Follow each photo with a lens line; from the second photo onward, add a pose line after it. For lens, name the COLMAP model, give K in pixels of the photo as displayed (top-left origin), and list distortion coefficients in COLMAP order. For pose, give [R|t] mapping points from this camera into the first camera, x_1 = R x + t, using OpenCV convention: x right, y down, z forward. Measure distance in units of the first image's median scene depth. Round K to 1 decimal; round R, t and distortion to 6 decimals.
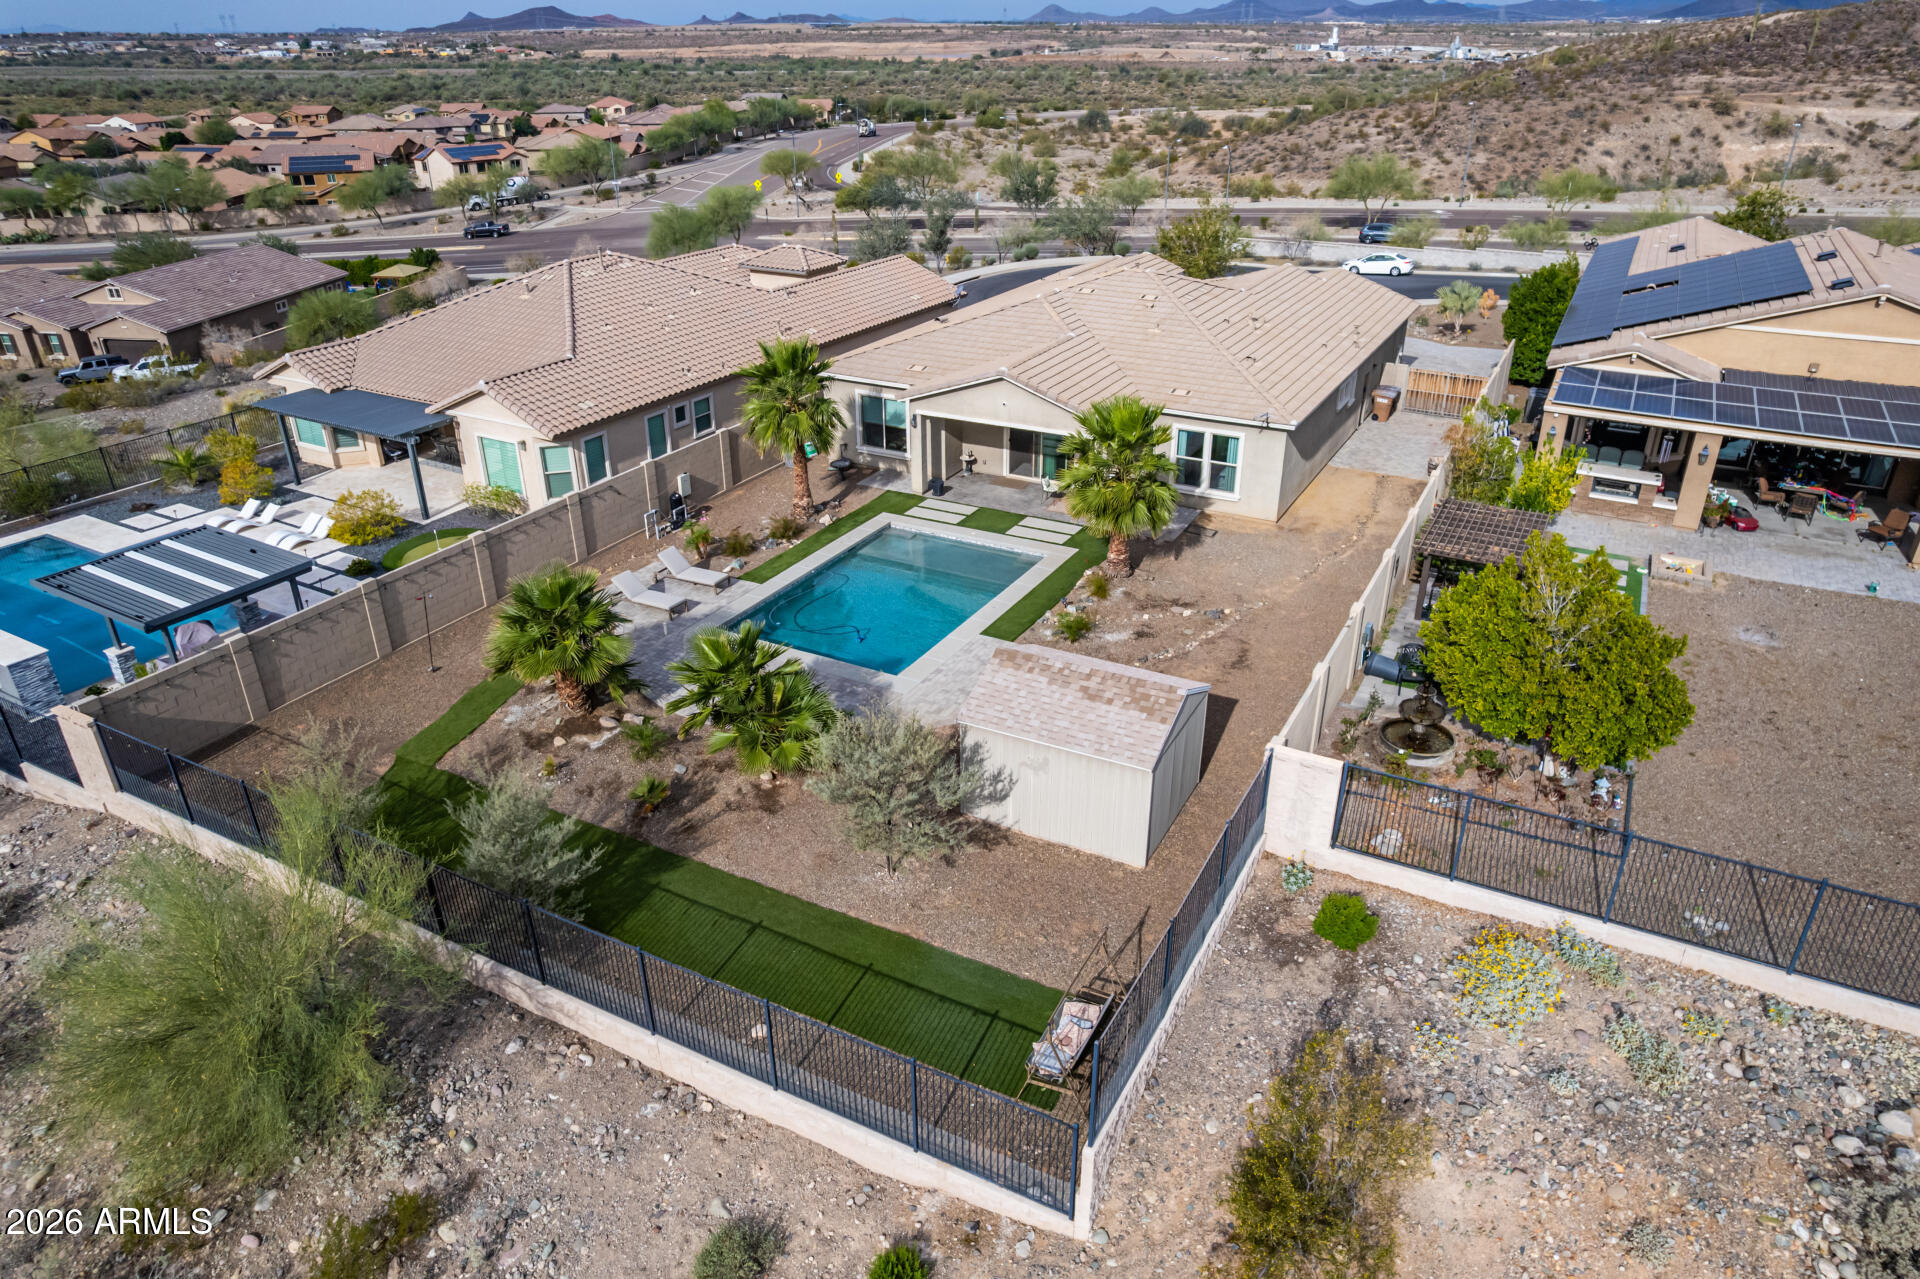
lens RADIAL K [[1253.0, 0, 967.0], [0, 1253.0, 636.7], [0, 0, 1]] dist [-0.089073, 0.086381]
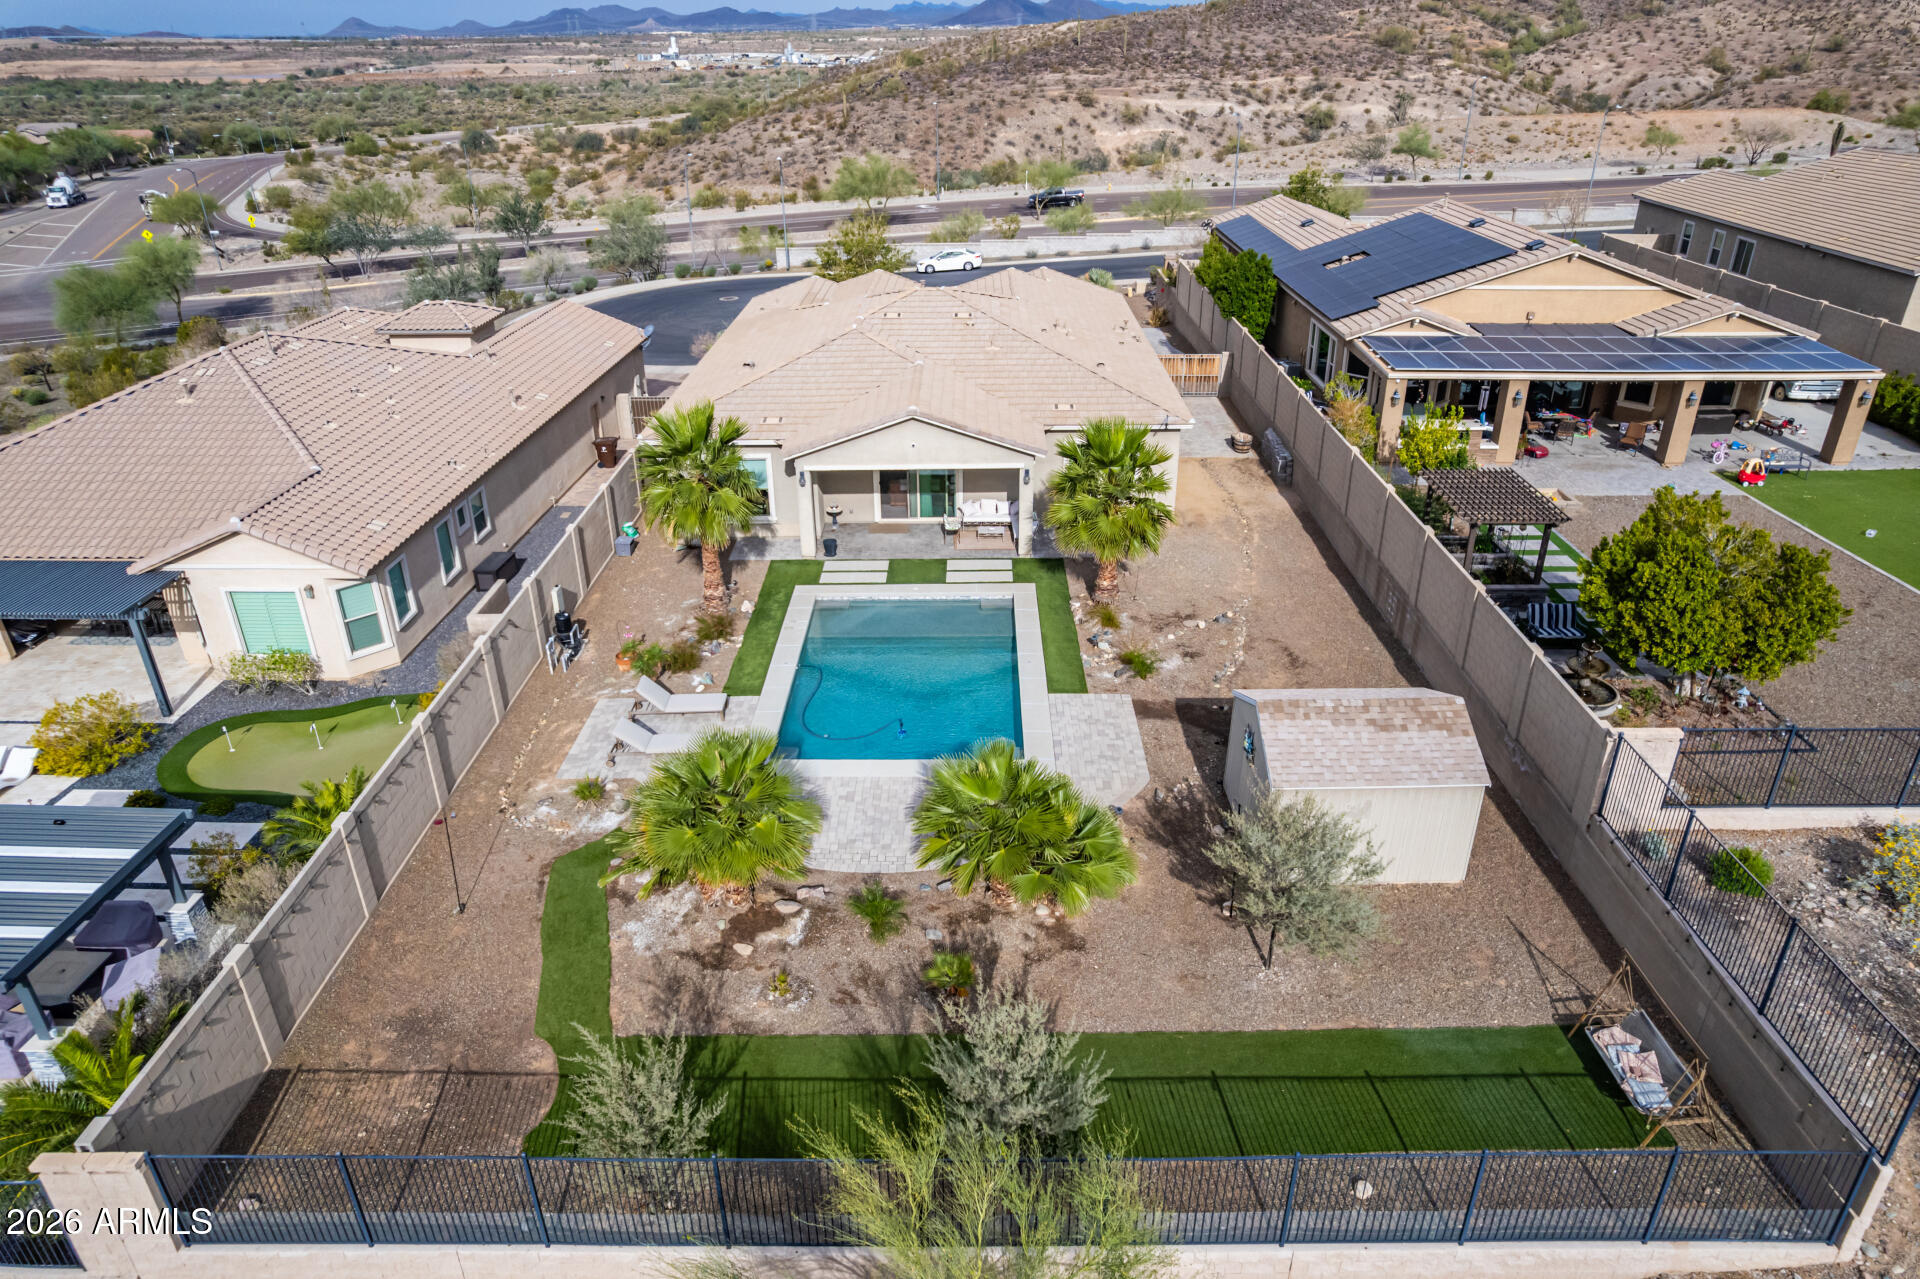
lens RADIAL K [[1231.4, 0, 970.4], [0, 1231.4, 646.5], [0, 0, 1]] dist [-0.092167, 0.084512]
pose [[0.882334, -0.215813, 0.418224, -0.069224], [0.212827, 0.975574, 0.054414, -0.016336], [-0.419751, 0.040998, 0.906713, 0.033061]]
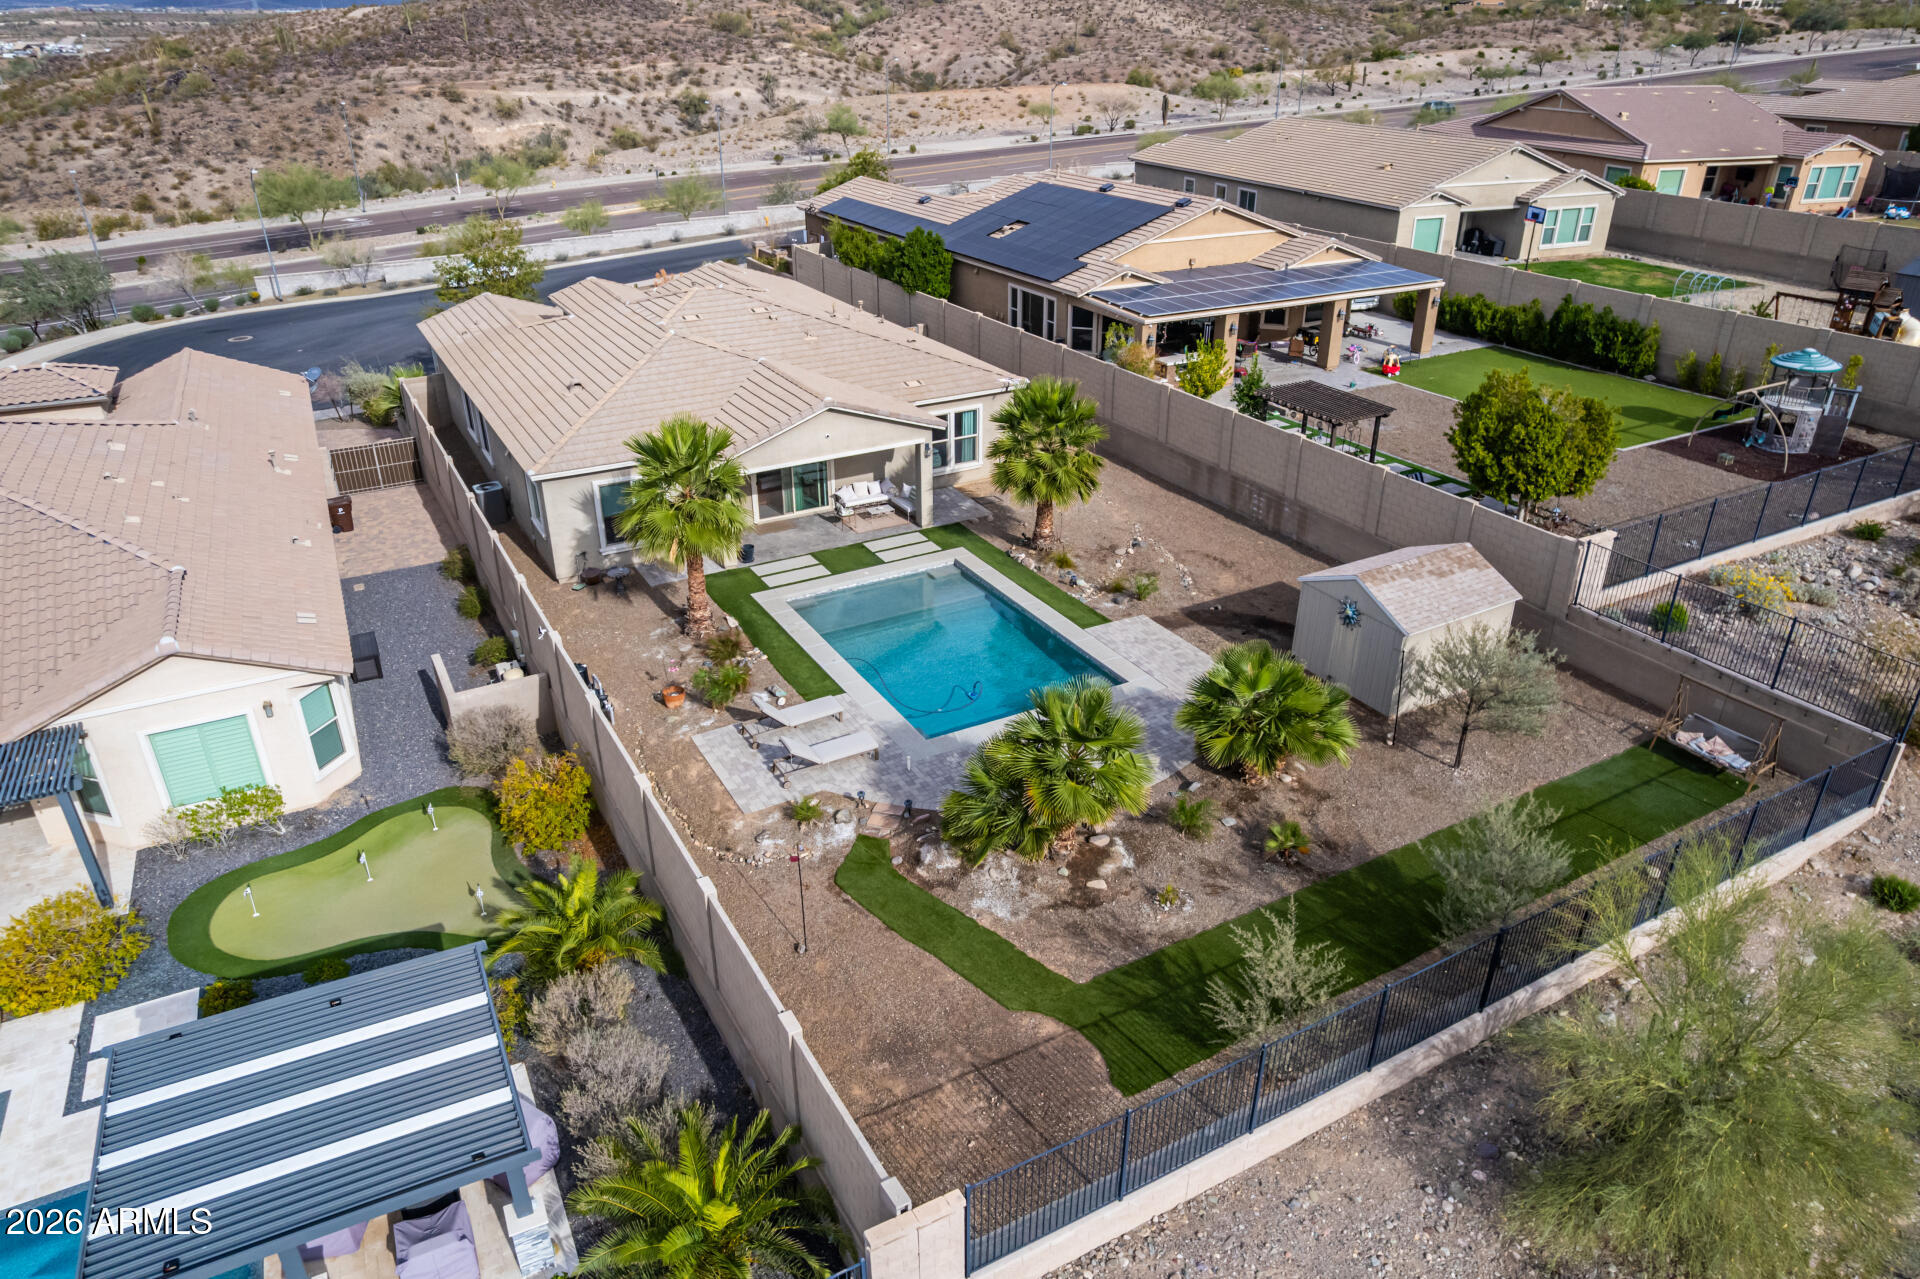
lens RADIAL K [[1253.0, 0, 967.0], [0, 1253.0, 636.7], [0, 0, 1]] dist [-0.089073, 0.086381]
pose [[0.534551, -0.378094, 0.755844, -0.136876], [0.373559, 0.907942, 0.189987, -0.037924], [-0.758095, 0.180794, 0.626582, 0.071989]]
